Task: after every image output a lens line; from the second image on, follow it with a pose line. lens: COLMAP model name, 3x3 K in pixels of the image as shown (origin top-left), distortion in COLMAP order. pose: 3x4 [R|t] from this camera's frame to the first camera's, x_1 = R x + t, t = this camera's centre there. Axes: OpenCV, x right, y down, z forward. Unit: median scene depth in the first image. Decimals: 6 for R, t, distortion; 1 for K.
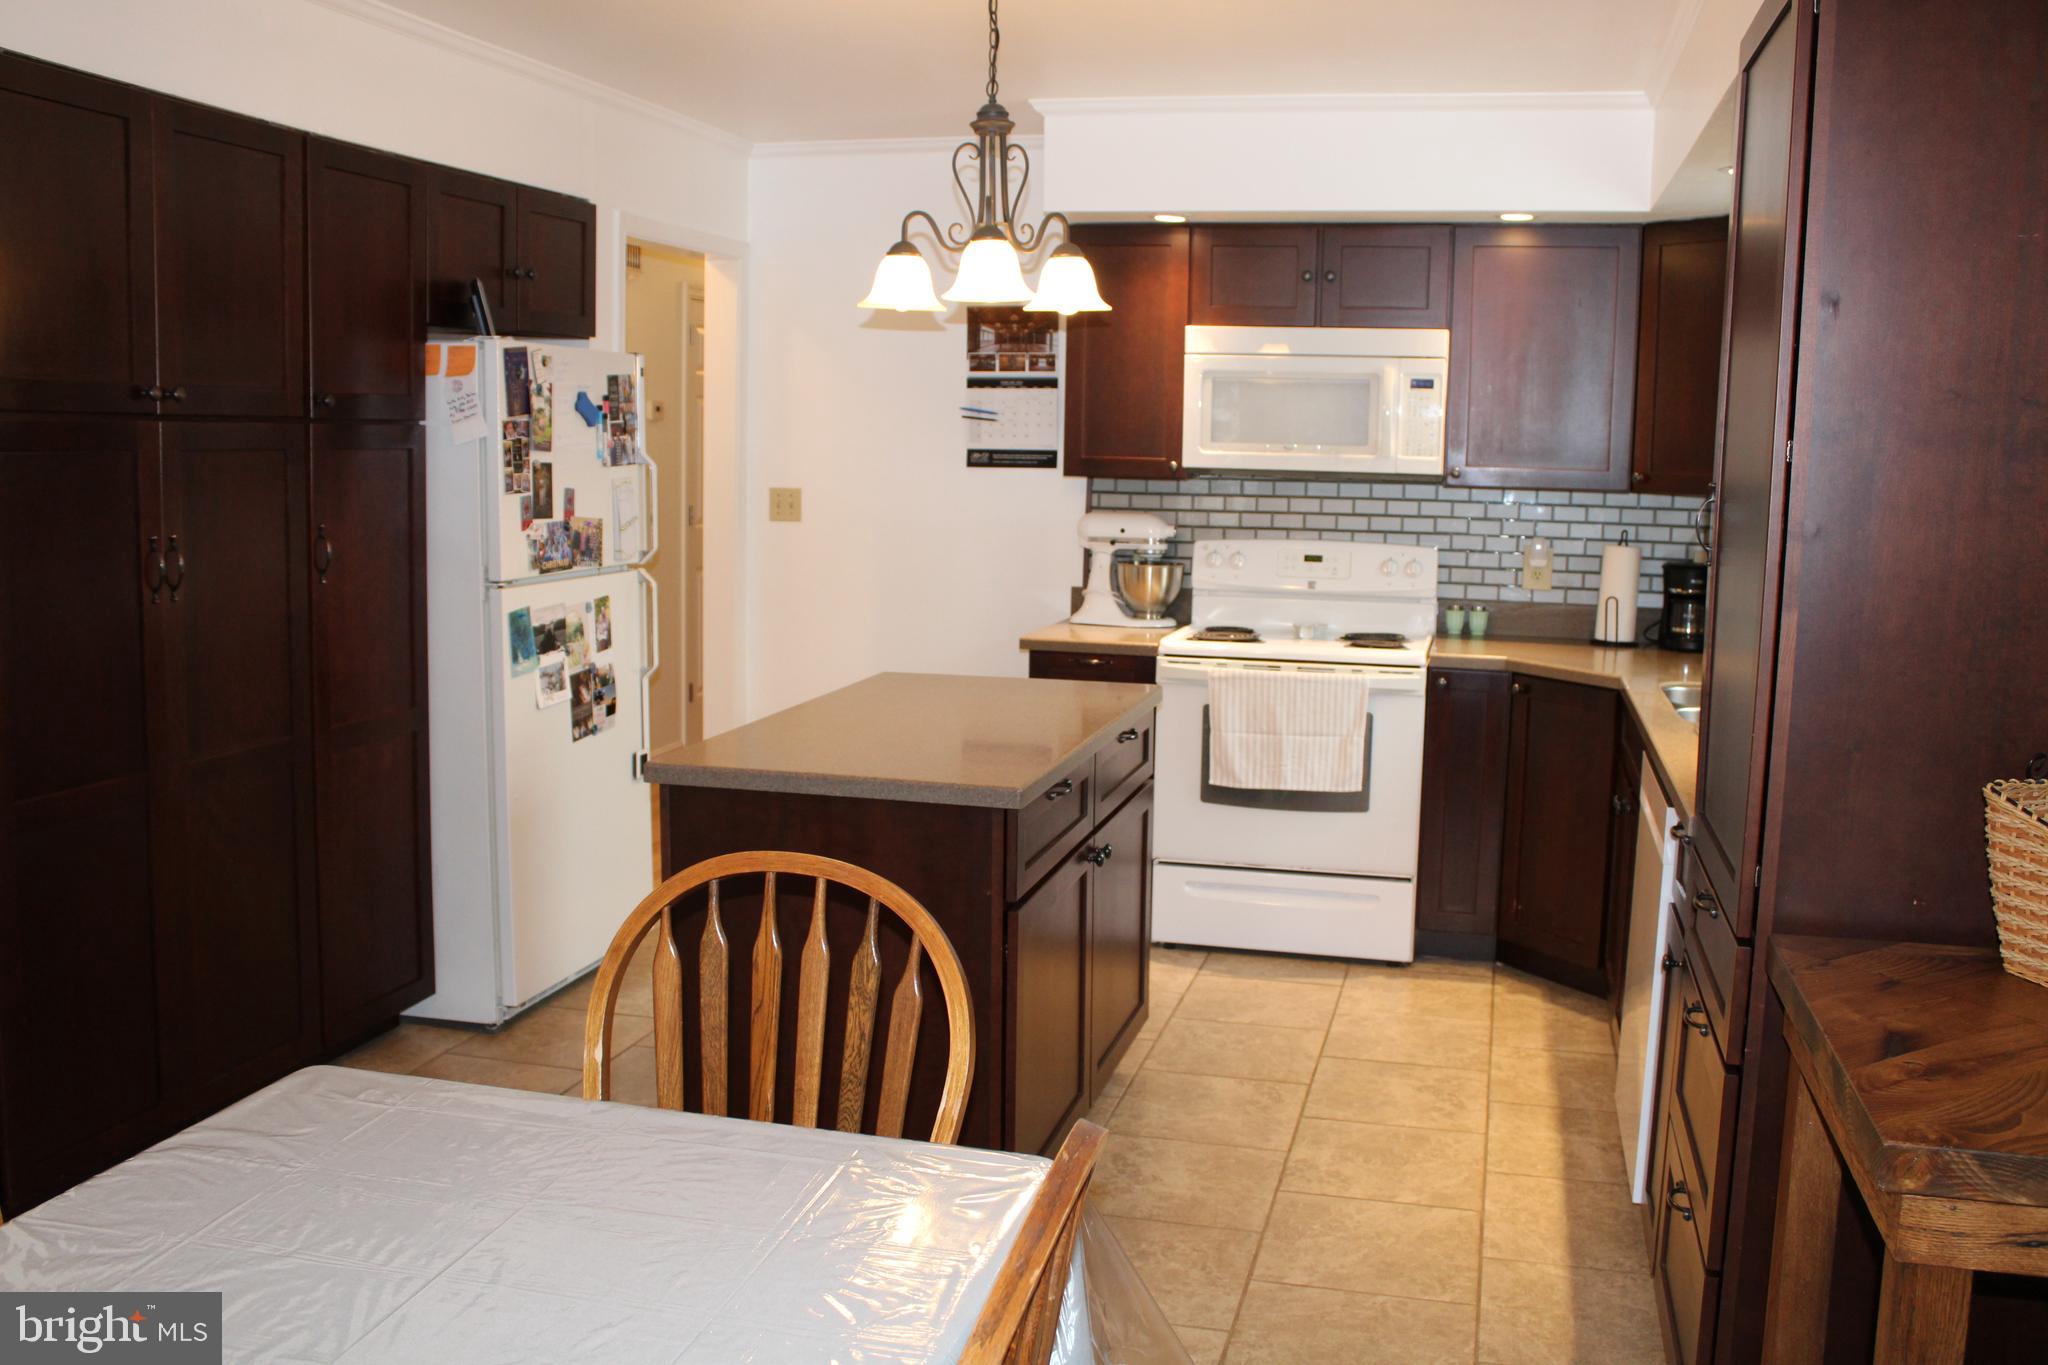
lens RADIAL K [[1889.7, 0, 1036.0], [0, 1889.7, 695.2], [0, 0, 1]] dist [-0.094165, 0.044615]
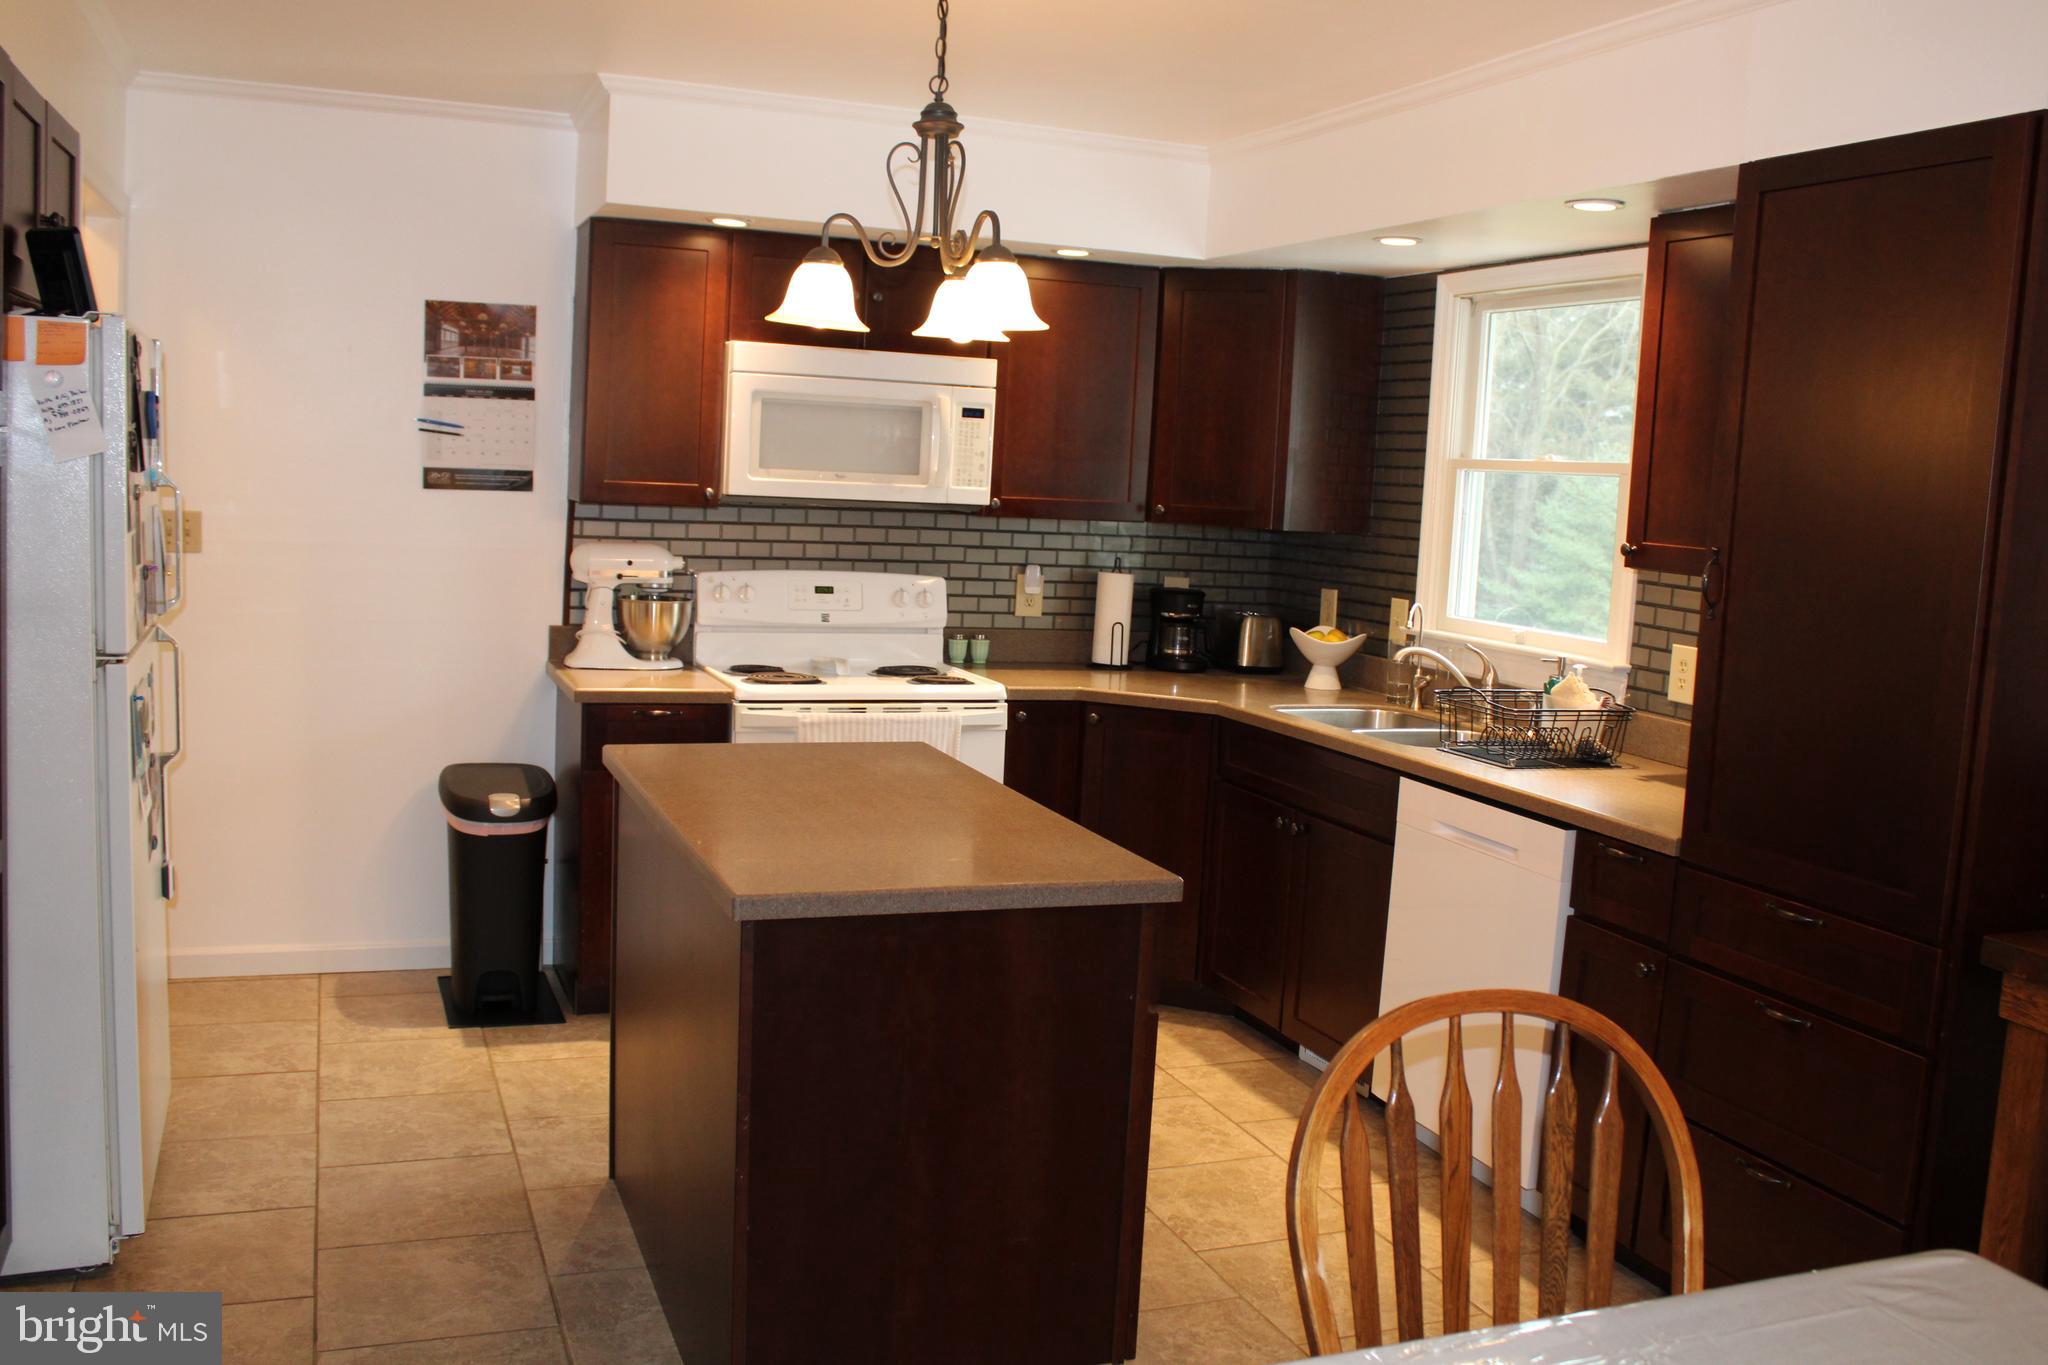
lens RADIAL K [[1889.7, 0, 1029.4], [0, 1889.7, 673.1], [0, 0, 1]] dist [-0.094165, 0.044615]
pose [[0.803713, -0.045128, 0.593303, -0.339511], [0.049470, 0.998735, 0.008952, -0.034267], [-0.592957, 0.022156, 0.804930, 0.174369]]
